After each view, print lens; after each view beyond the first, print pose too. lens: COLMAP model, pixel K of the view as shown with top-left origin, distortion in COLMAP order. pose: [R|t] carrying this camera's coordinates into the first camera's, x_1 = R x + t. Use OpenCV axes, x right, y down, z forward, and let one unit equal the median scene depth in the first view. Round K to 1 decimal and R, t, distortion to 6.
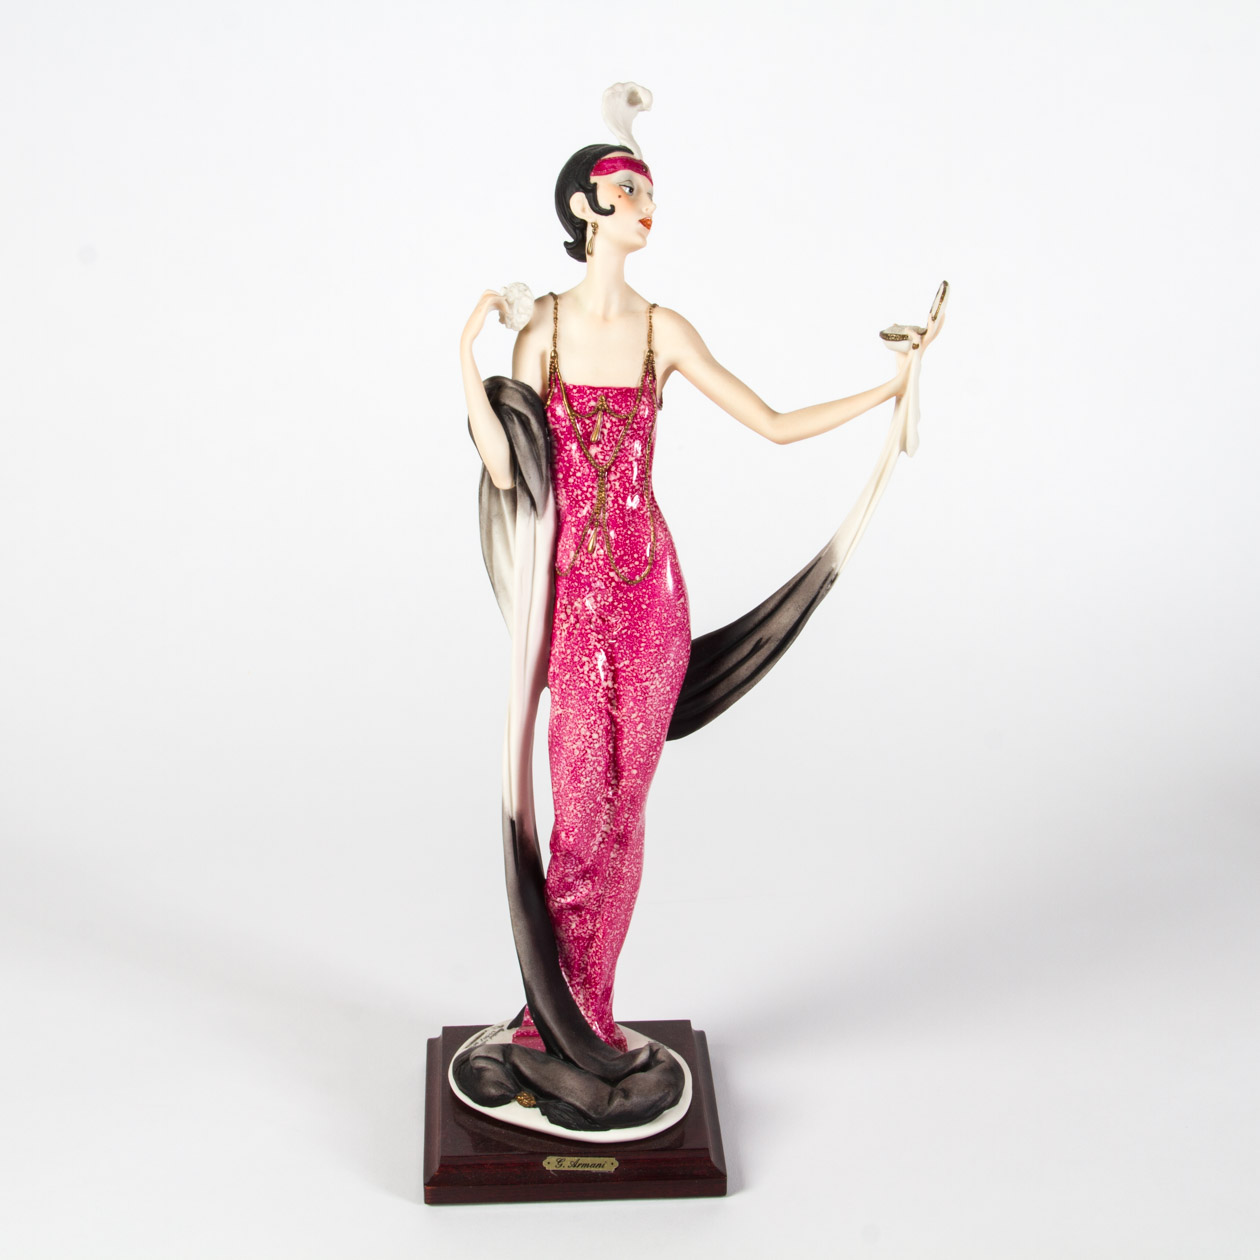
lens RADIAL K [[2371.1, 0, 629.1], [0, 2371.1, 631.8], [0, 0, 1]] dist [-0.074056, 0.000000]
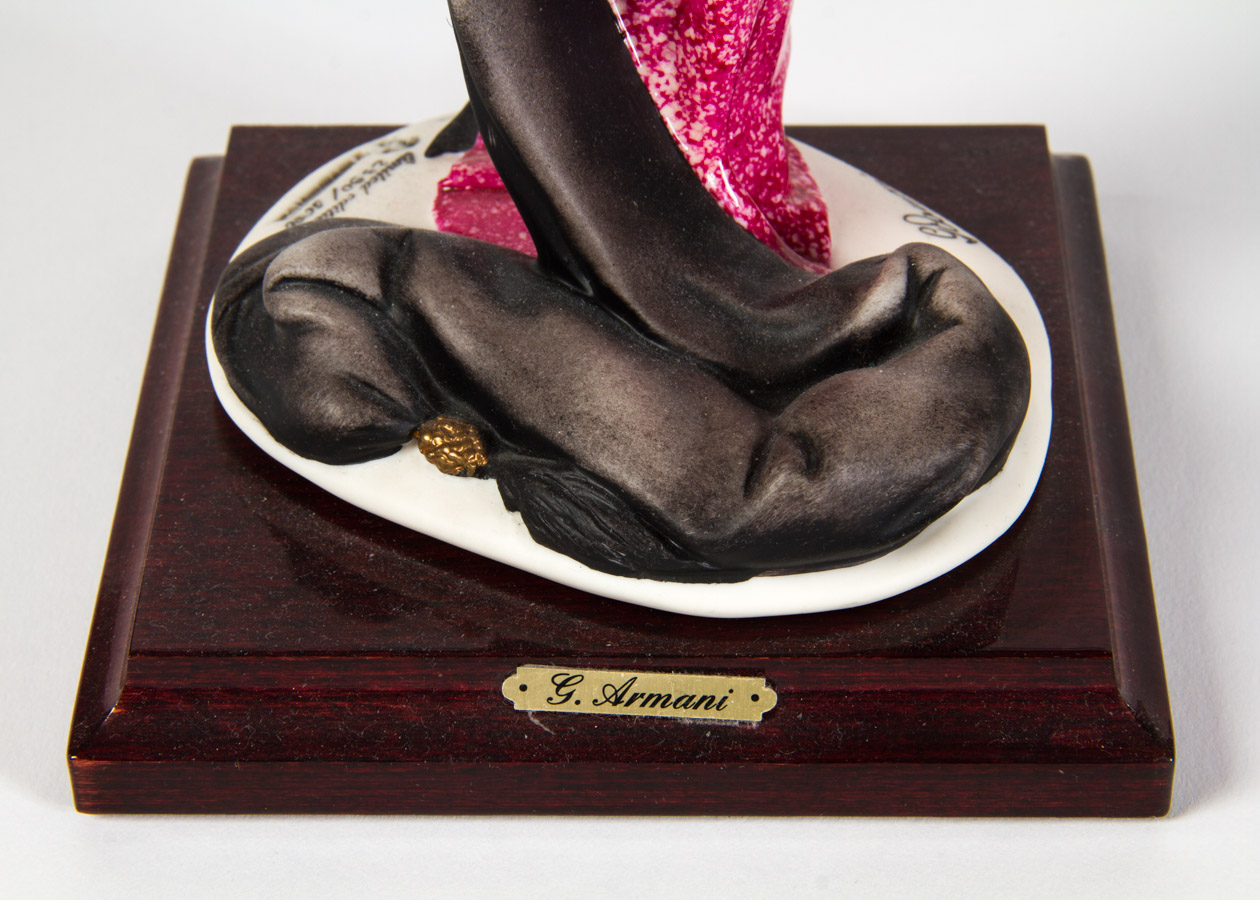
lens RADIAL K [[3954.3, 0, 627.7], [0, 3954.3, 451.5], [0, 0, 1]] dist [0.165548, 0.000000]
pose [[0.997709, 0.035171, -0.057782, 0.003627], [-0.016711, 0.955879, 0.293286, 0.061926], [0.065548, -0.291649, 0.954277, 0.555233]]
